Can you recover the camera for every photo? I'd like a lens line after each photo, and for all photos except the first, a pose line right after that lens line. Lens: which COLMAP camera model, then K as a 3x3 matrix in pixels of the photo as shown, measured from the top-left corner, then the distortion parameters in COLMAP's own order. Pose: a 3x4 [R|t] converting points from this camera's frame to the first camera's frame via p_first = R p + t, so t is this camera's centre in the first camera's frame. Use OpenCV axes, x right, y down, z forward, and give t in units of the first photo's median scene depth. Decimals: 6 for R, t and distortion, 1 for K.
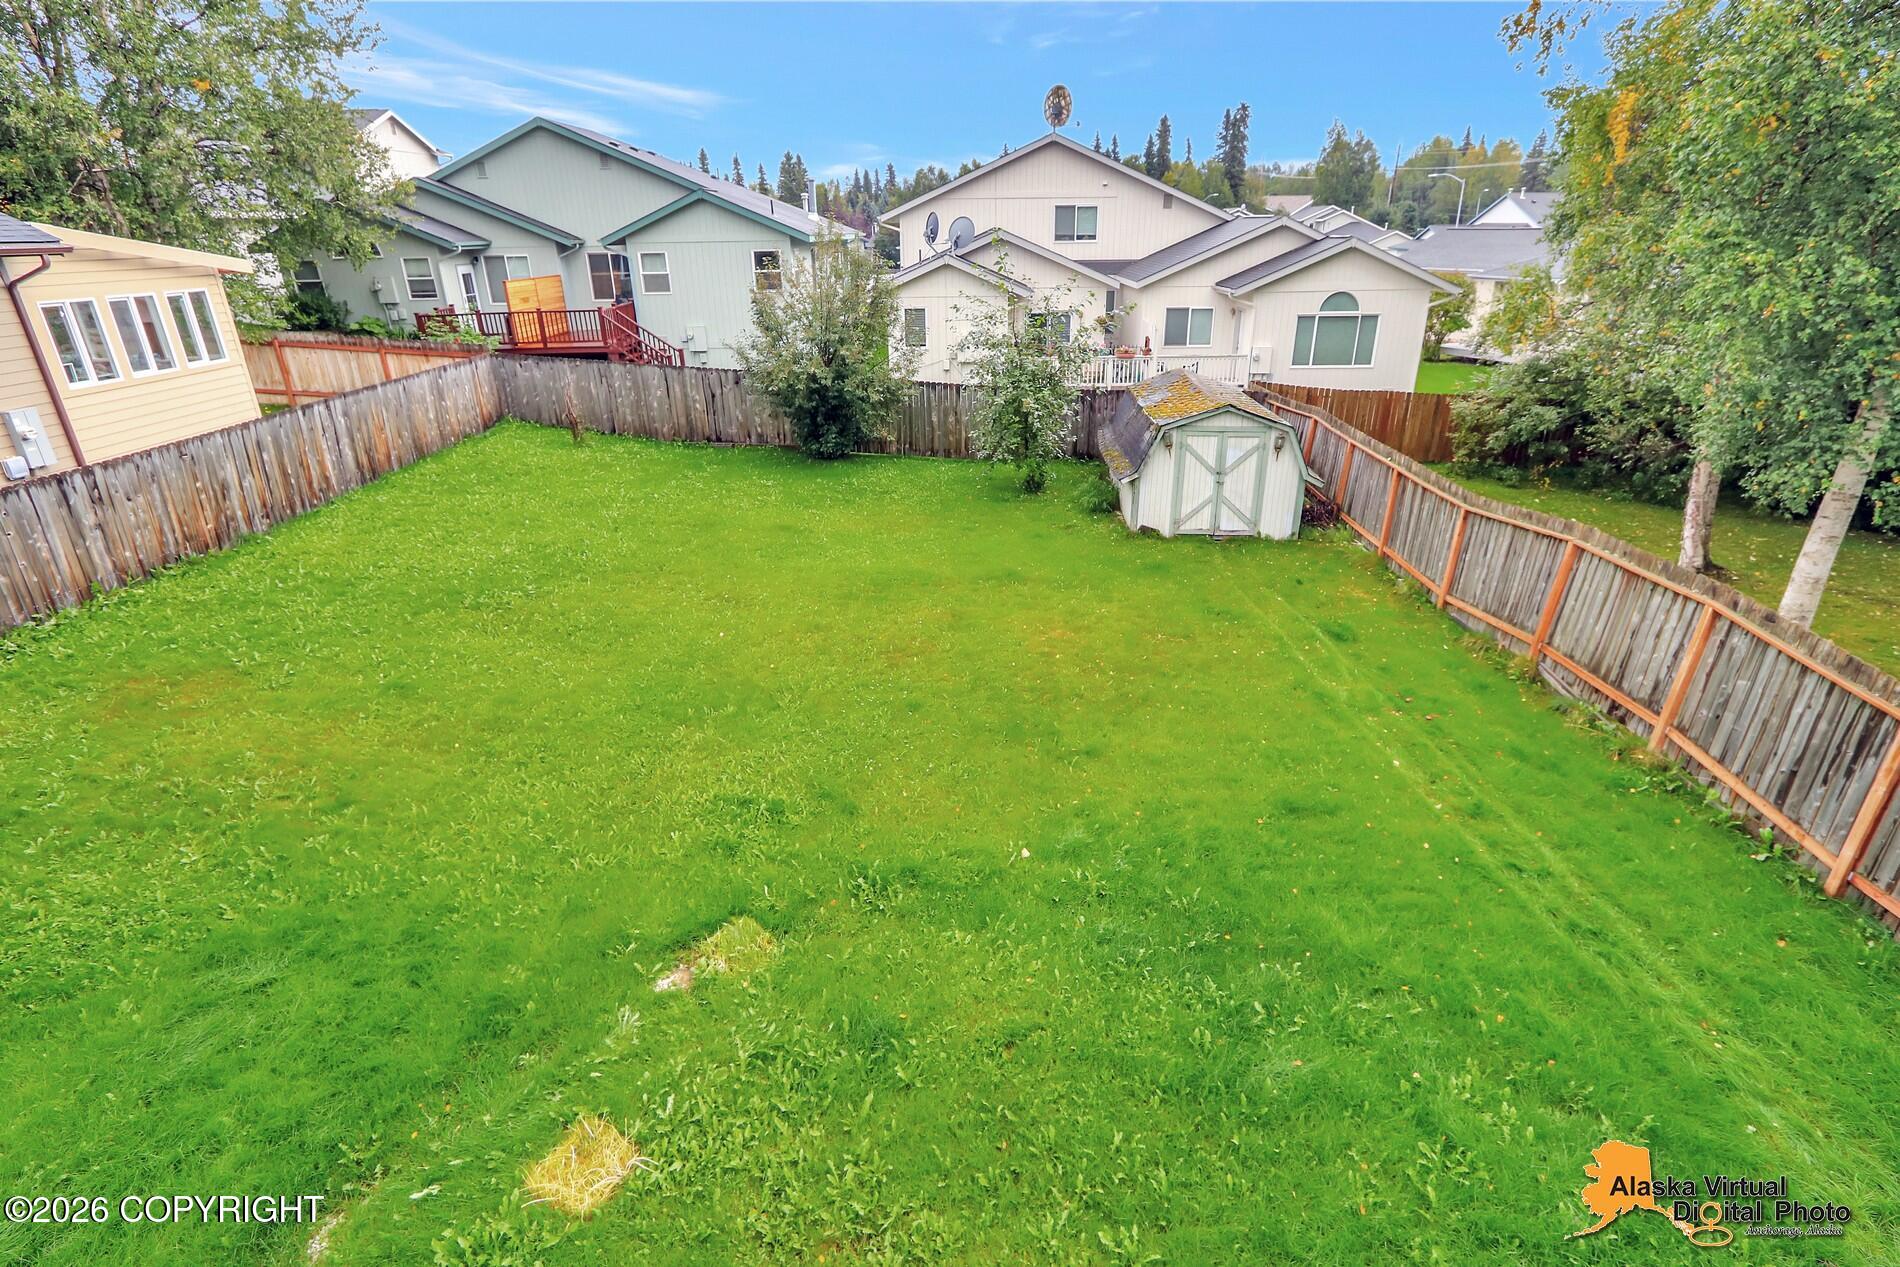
lens RADIAL K [[886.0, 0, 946.7], [0, 886.0, 622.2], [0, 0, 1]] dist [-0.017232, 0.000538]
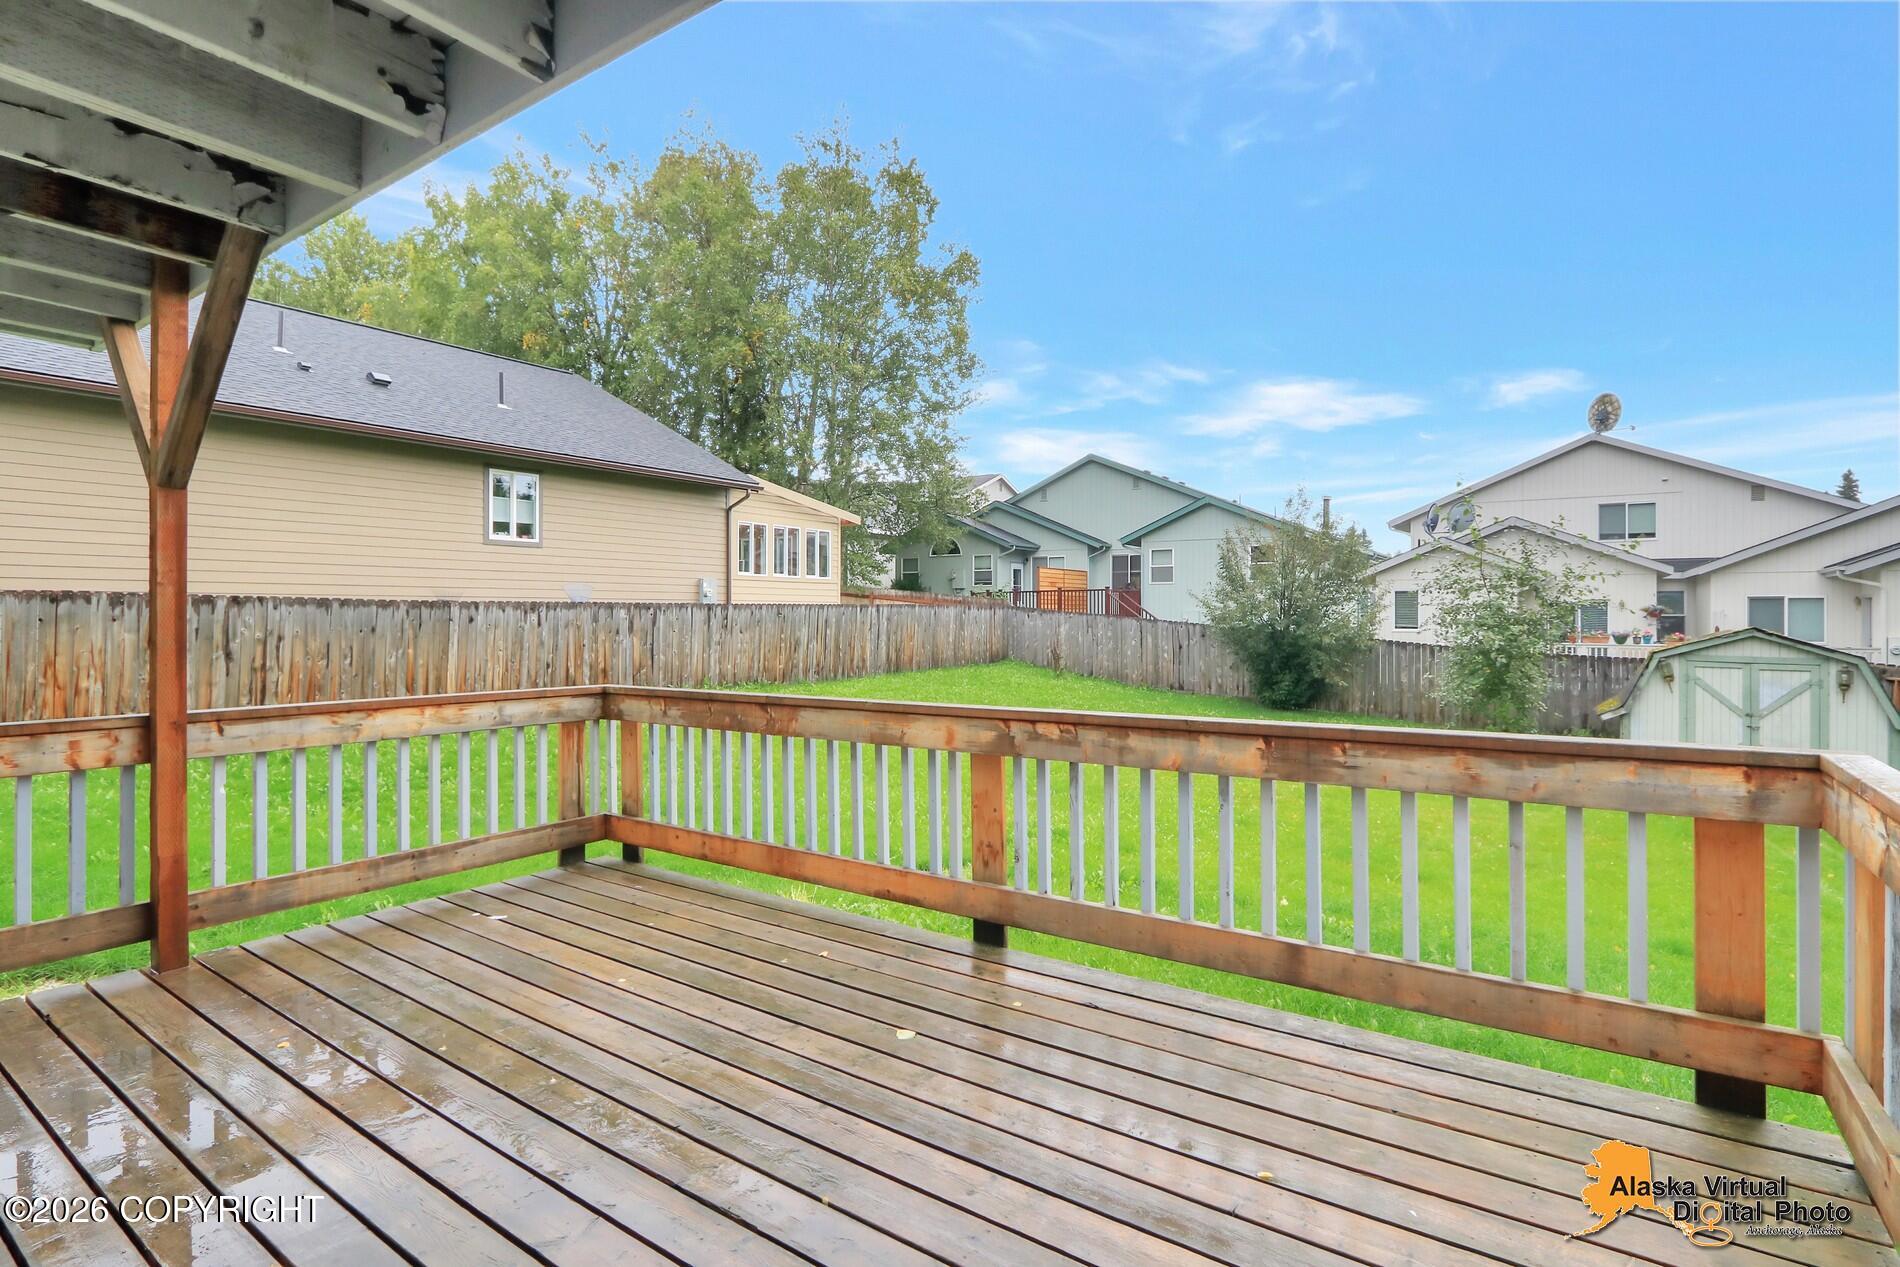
lens RADIAL K [[909.3, 0, 957.5], [0, 909.3, 619.4], [0, 0, 1]] dist [-0.014199, 0.000620]
pose [[0.835603, 0.016311, -0.549091, 0.118429], [-0.231594, 0.916846, -0.325204, 0.137804], [0.498128, 0.398907, 0.769897, -0.009364]]
